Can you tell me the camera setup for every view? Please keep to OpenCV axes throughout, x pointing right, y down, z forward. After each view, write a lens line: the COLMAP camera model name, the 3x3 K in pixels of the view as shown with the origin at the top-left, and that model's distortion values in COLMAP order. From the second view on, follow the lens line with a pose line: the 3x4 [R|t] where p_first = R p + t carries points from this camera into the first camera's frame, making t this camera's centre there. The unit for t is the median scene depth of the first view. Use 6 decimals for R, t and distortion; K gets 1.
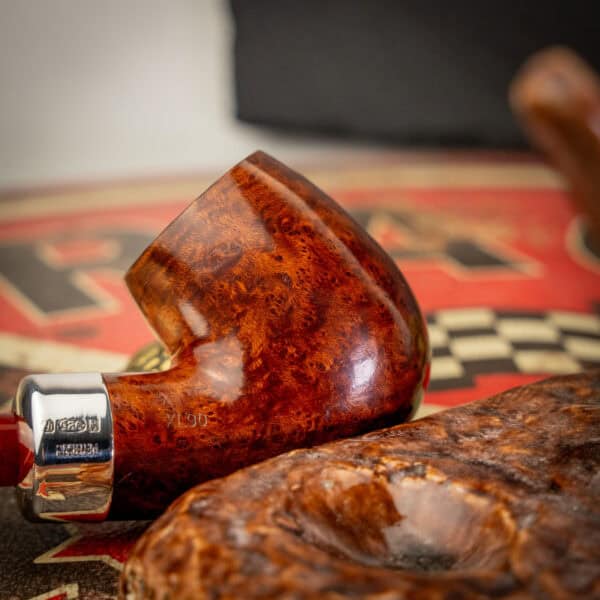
lens RADIAL K [[1689.9, 0, 300.0], [0, 1689.9, 300.0], [0, 0, 1]] dist [-0.003358, -0.528160]
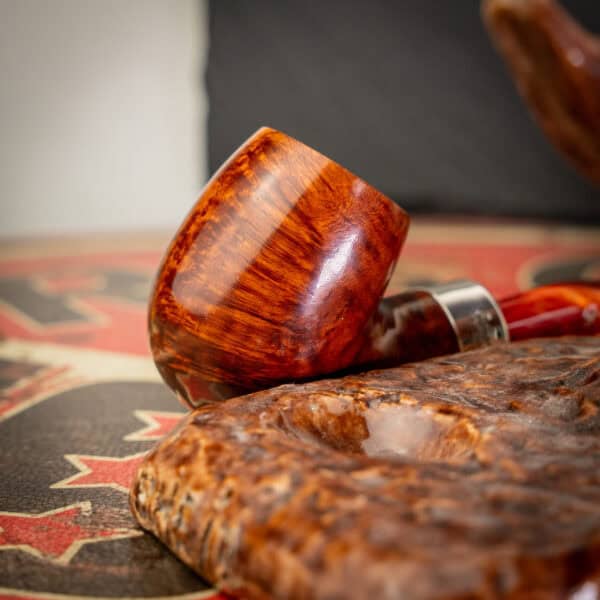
lens RADIAL K [[1689.9, 0, 300.0], [0, 1689.9, 300.0], [0, 0, 1]] dist [-0.003358, -0.528160]
pose [[0.999461, 0.010766, 0.031002, -0.029202], [-0.007836, 0.995624, -0.093120, 0.142742], [-0.031869, 0.092826, 0.995172, -0.143414]]
